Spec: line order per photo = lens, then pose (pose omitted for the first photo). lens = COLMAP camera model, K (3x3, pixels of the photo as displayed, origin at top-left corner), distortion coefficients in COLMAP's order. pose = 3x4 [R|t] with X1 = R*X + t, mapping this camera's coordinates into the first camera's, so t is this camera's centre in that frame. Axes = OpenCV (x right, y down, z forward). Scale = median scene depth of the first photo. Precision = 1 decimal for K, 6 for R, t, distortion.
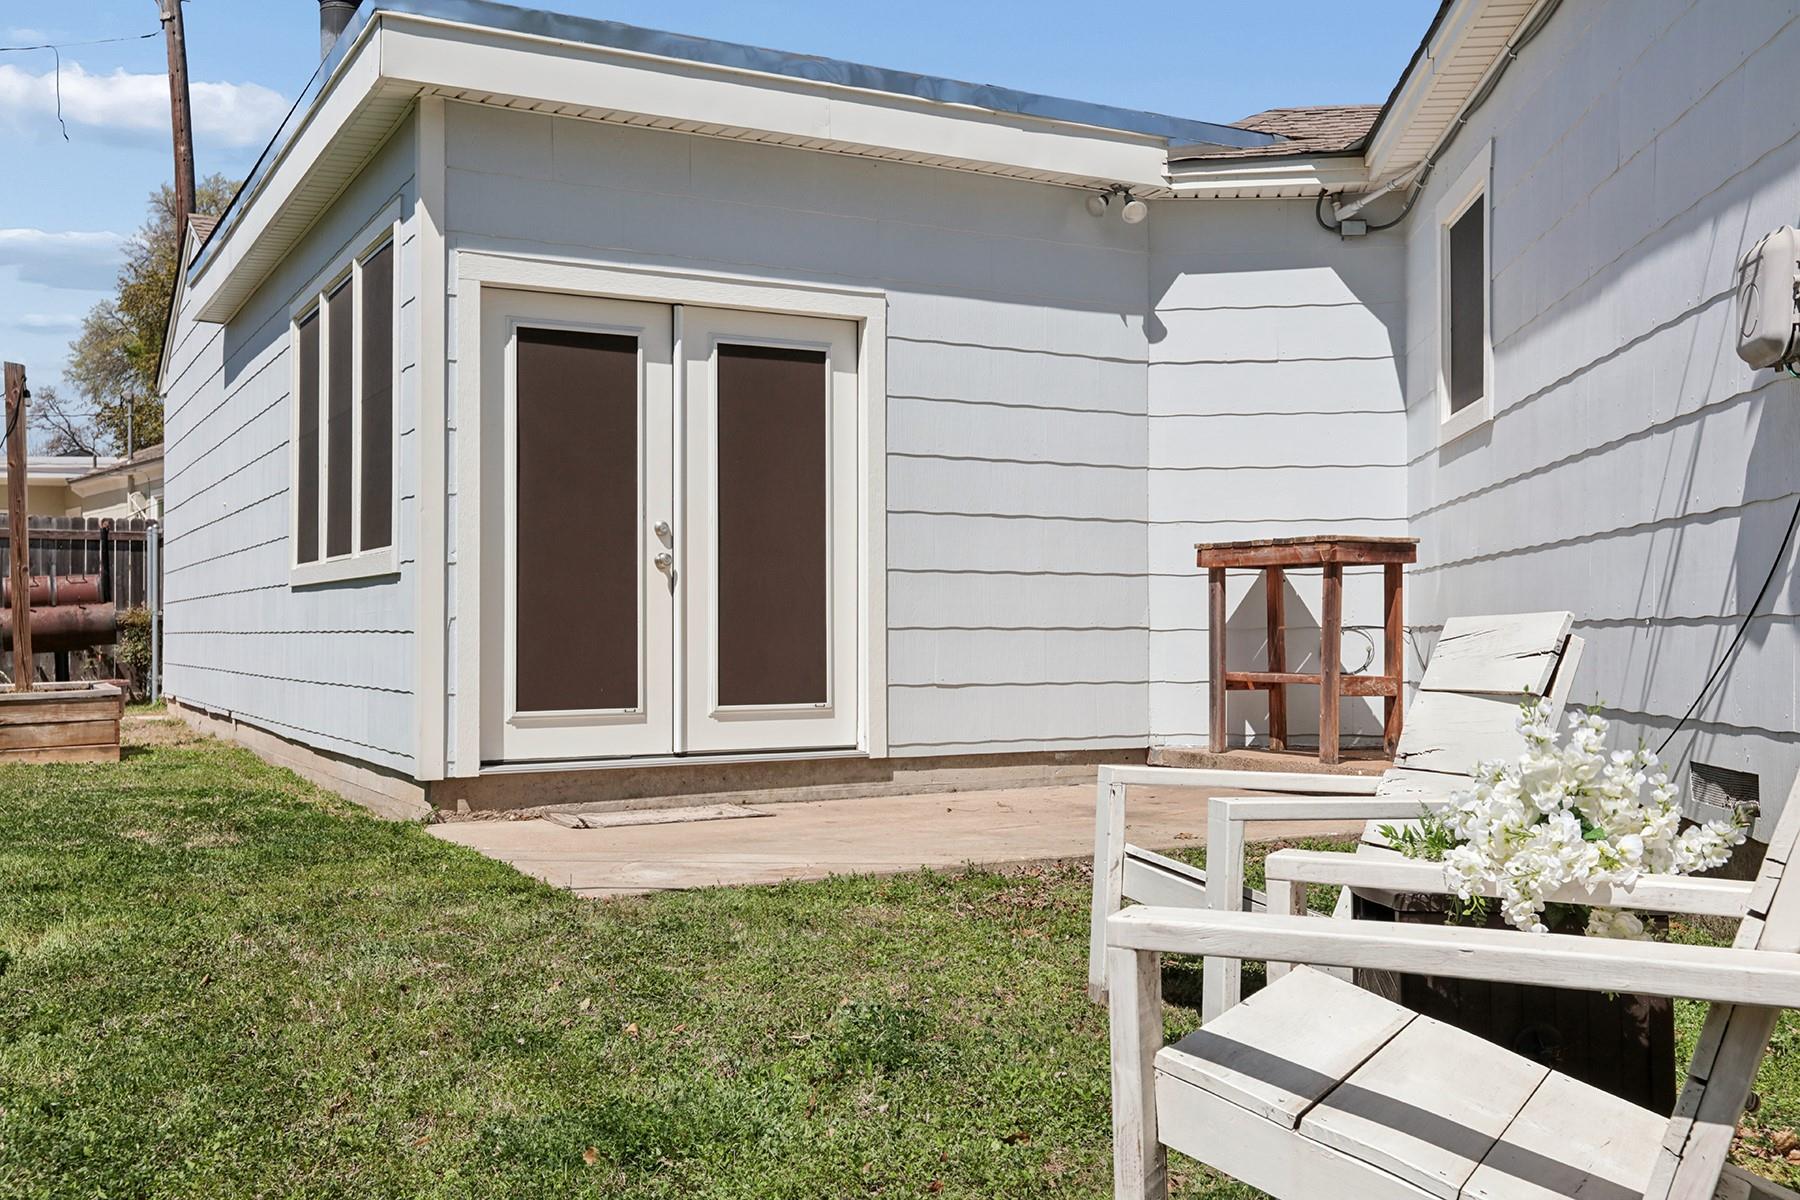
lens RADIAL K [[1739.2, 0, 914.9], [0, 1739.2, 617.9], [0, 0, 1]] dist [0.067356, 0.000000]
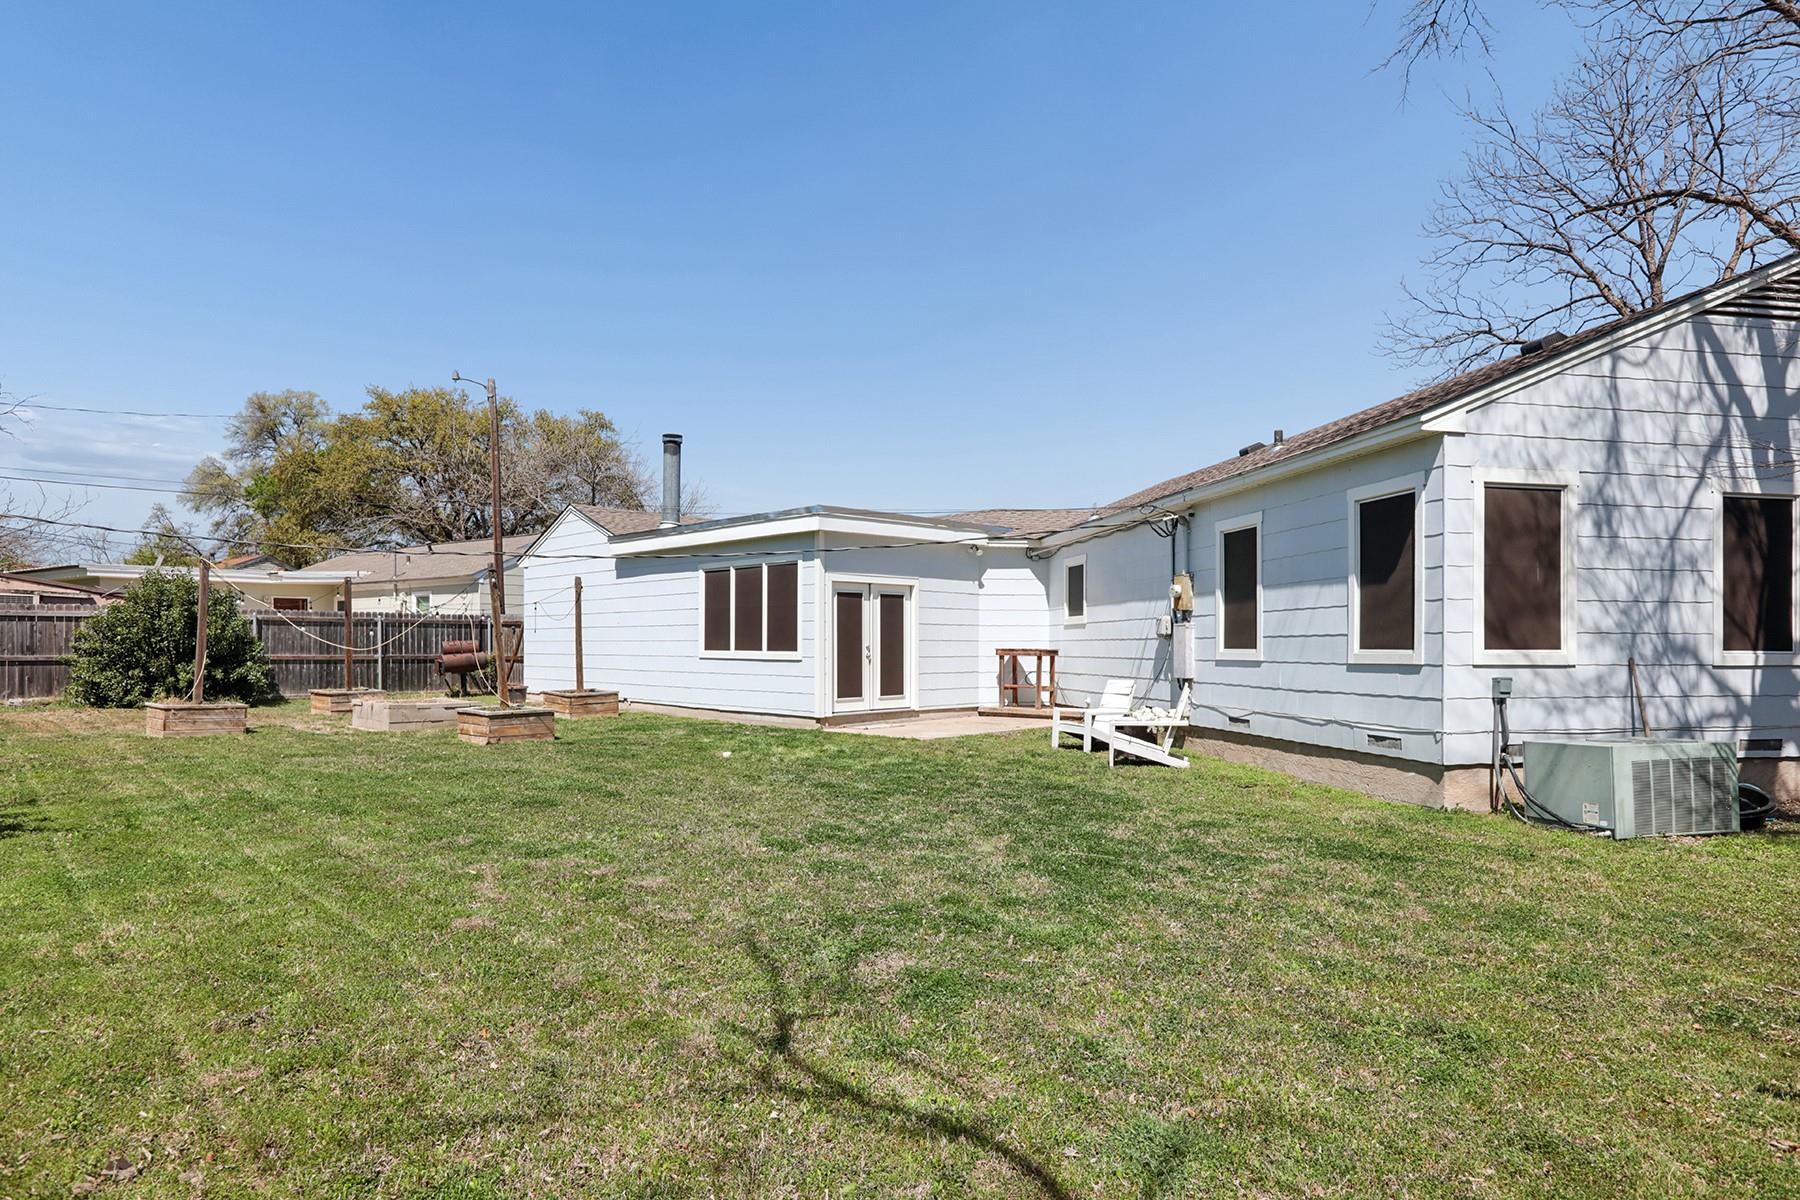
lens RADIAL K [[1019.6, 0, 906.6], [0, 1019.6, 640.5], [0, 0, 1]] dist [-0.074717, -0.004158]
pose [[0.959798, 0.004387, 0.280659, -0.642109], [-0.005614, 0.999978, 0.003569, -0.070802], [-0.280637, -0.005001, 0.959801, -1.001082]]
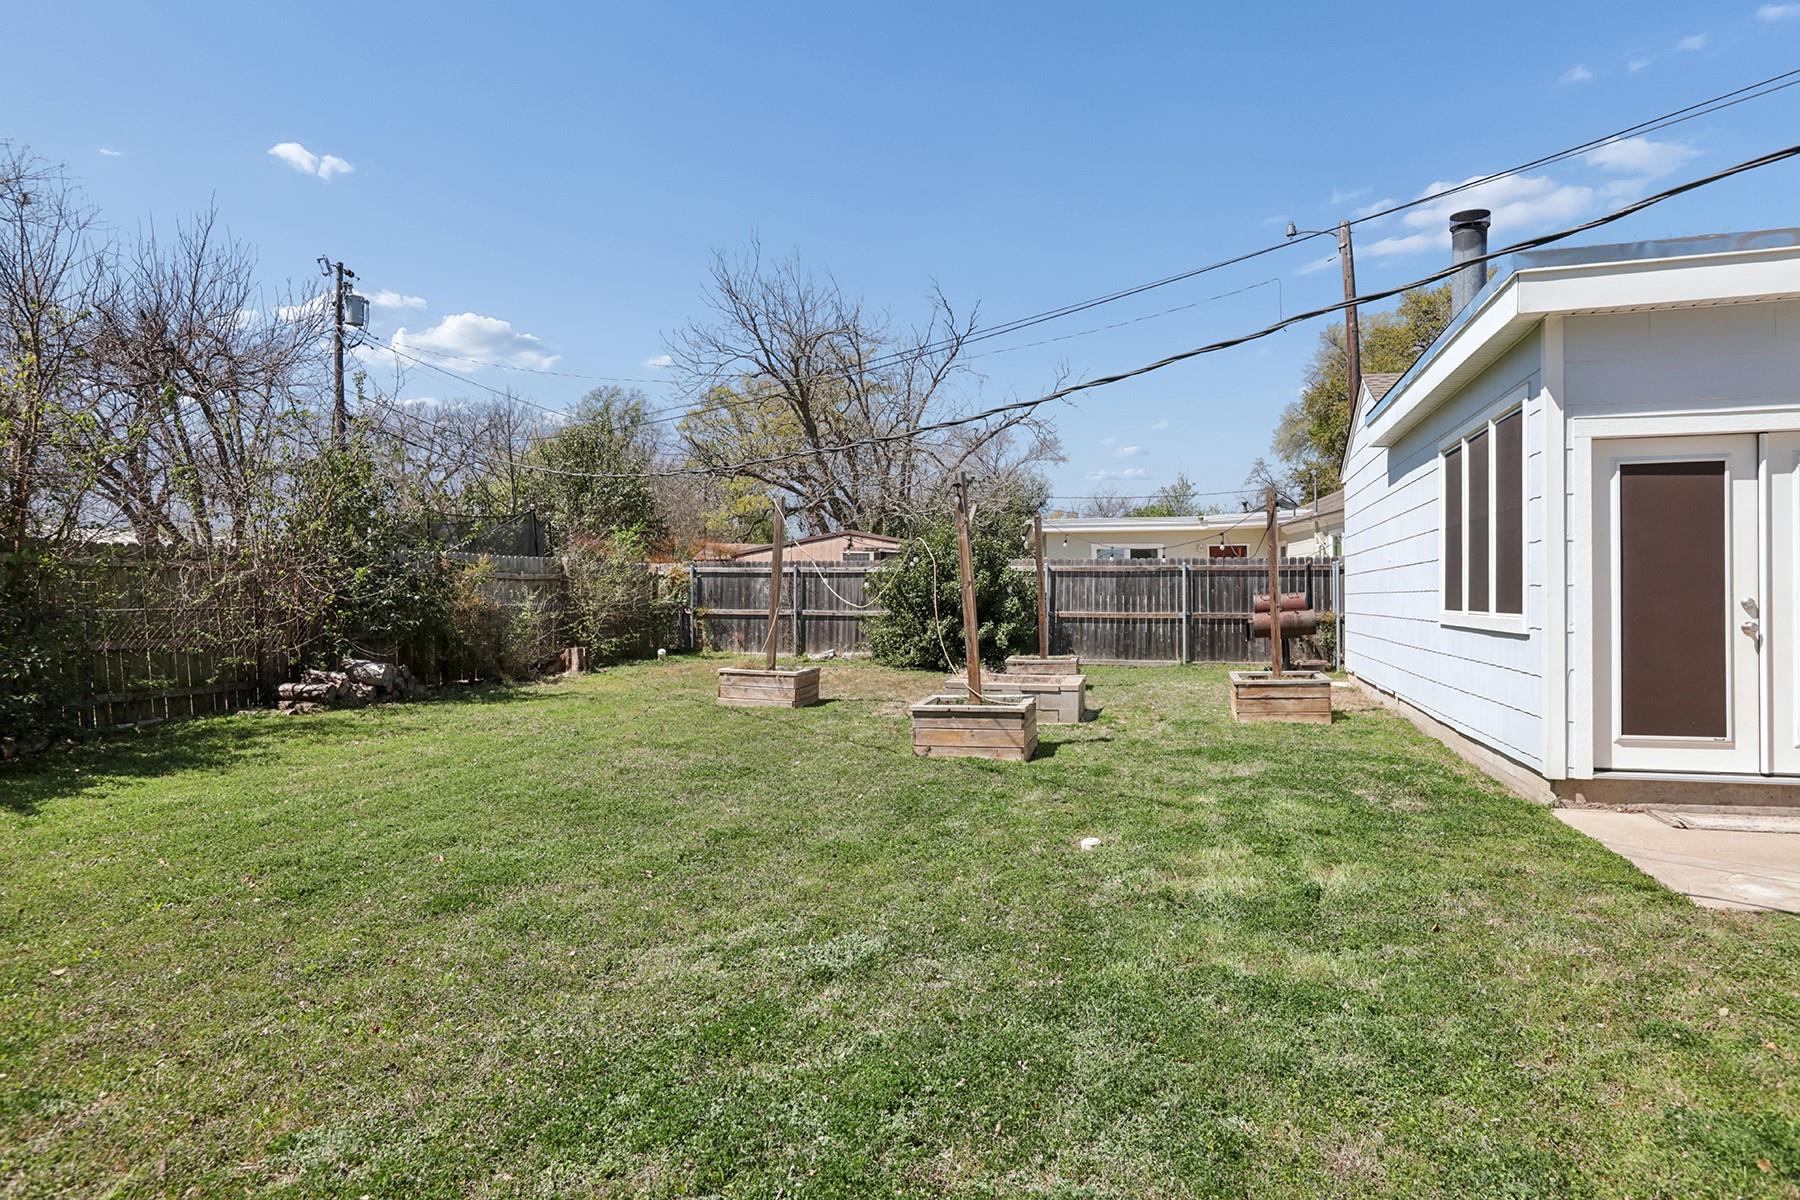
lens RADIAL K [[1114.7, 0, 889.1], [0, 1114.7, 587.4], [0, 0, 1]] dist [-0.003199, 0.016170]
pose [[0.715397, -0.006172, -0.698691, -0.017873], [0.005658, 0.999979, -0.003040, -0.063859], [0.698696, -0.001778, 0.715417, -0.064107]]
